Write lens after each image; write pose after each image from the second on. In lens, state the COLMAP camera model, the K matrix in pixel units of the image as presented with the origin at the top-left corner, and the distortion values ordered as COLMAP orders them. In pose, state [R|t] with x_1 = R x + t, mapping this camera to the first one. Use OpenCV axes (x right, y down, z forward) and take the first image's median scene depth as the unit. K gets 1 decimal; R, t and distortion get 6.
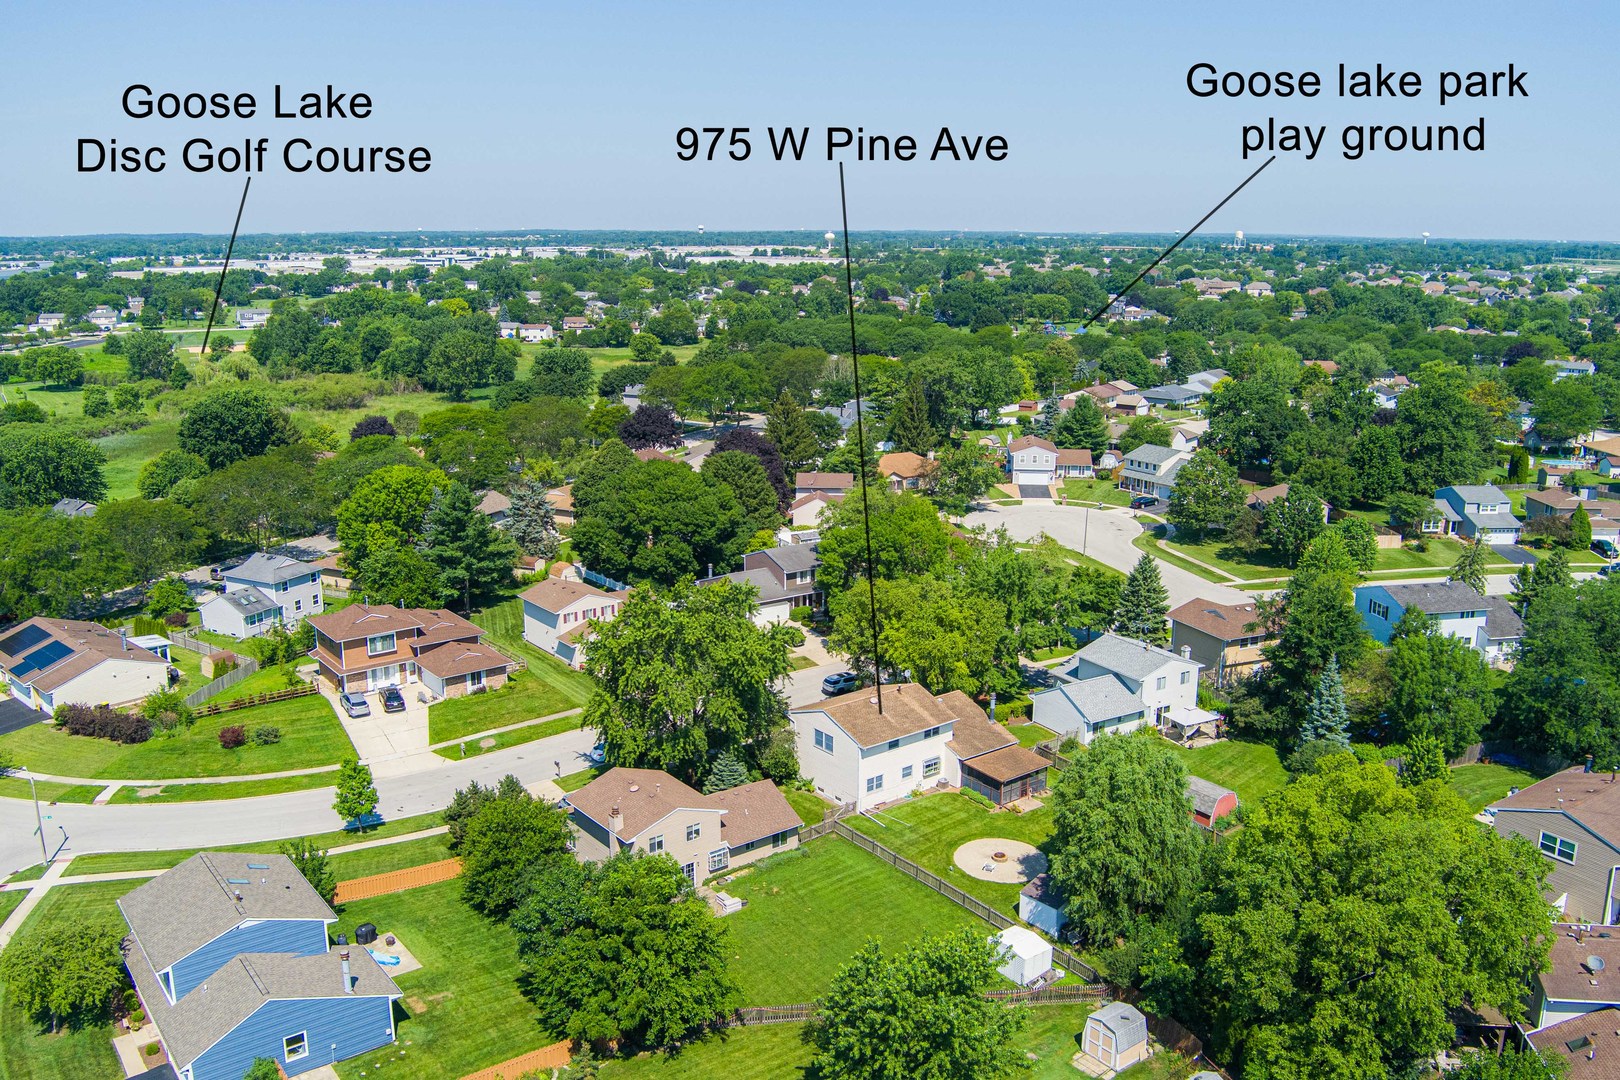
lens RADIAL K [[1759.4, 0, 784.8], [0, 1759.4, 541.1], [0, 0, 1]] dist [0.008403, -0.116519]
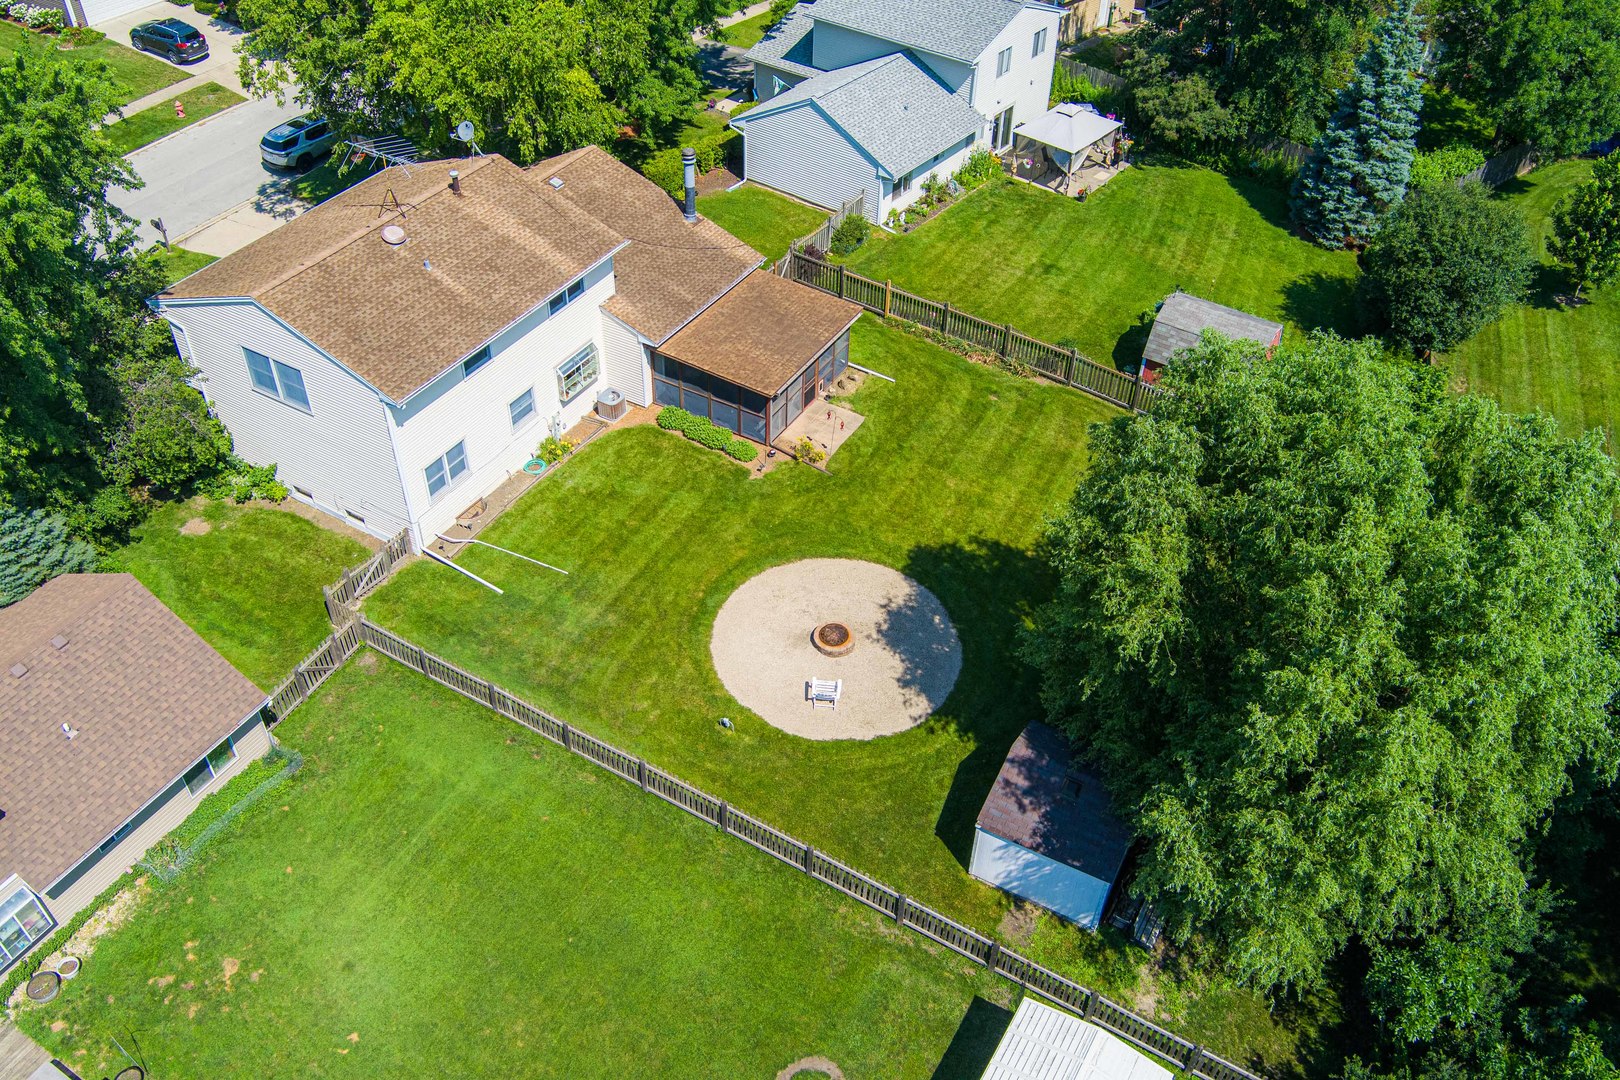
lens RADIAL K [[1372.1, 0, 857.8], [0, 1372.1, 575.4], [0, 0, 1]] dist [-0.065141, -0.008215]
pose [[0.924231, -0.239082, 0.297719, 0.037771], [0.070602, 0.873266, 0.482101, 0.023304], [-0.375249, -0.424553, 0.823980, 0.674551]]
